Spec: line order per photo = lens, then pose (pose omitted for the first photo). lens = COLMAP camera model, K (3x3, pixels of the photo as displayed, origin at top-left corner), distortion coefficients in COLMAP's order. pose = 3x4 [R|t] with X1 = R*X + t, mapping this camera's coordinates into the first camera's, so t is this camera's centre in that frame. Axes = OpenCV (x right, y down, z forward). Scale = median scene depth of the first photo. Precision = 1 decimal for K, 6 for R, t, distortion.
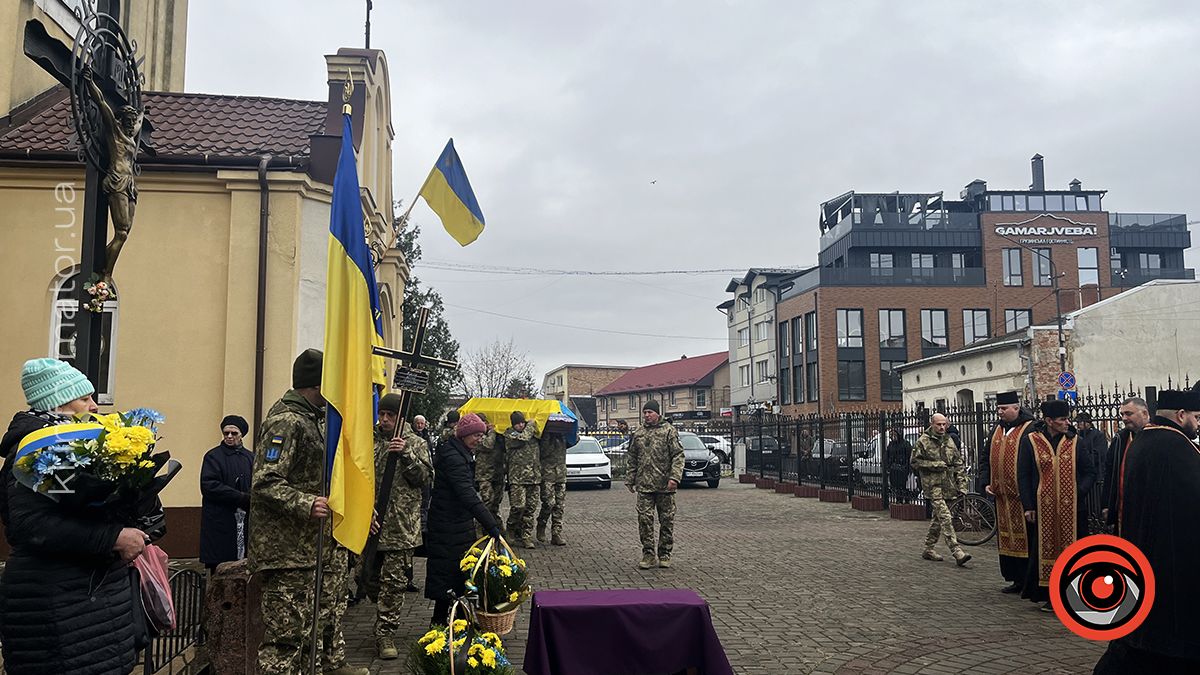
lens RADIAL K [[878.2, 0, 594.7], [0, 878.2, 335.1], [0, 0, 1]] dist [0.094127, -0.092824]
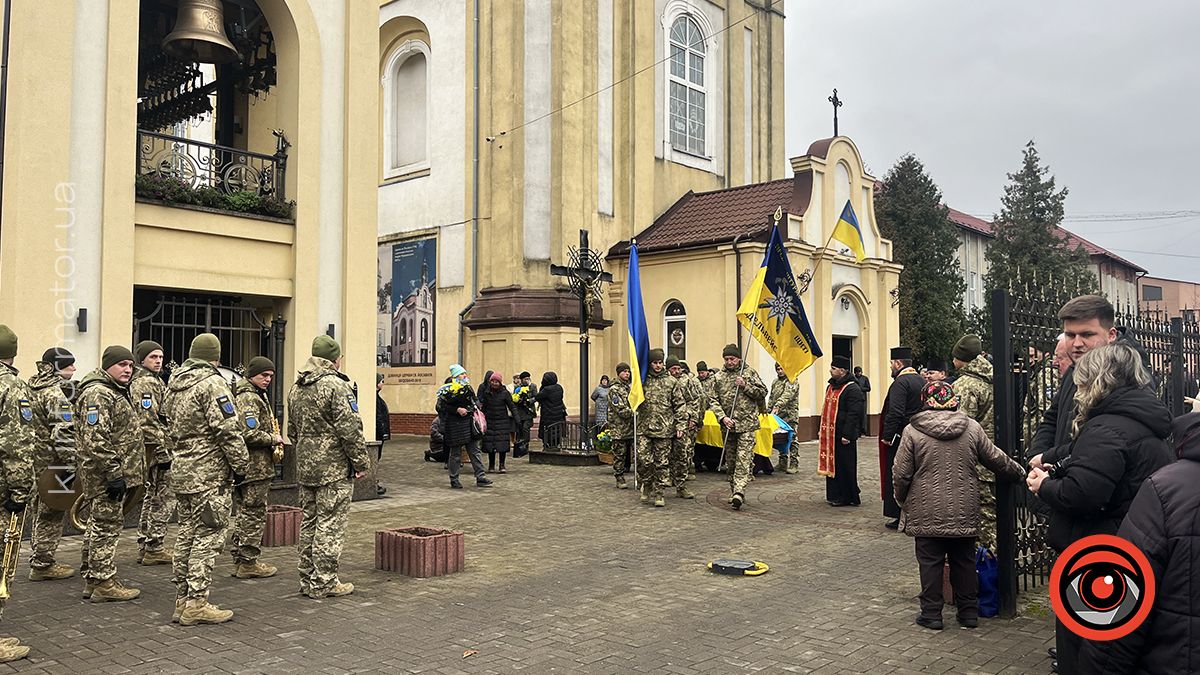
lens RADIAL K [[872.8, 0, 600.0], [0, 872.8, 337.5], [0, 0, 1]] dist [0.031827, -0.029681]
pose [[0.667244, -0.031627, -0.744168, 0.832034], [0.074153, 0.996955, 0.024117, -0.048106], [0.741139, -0.071275, 0.667557, -0.498178]]
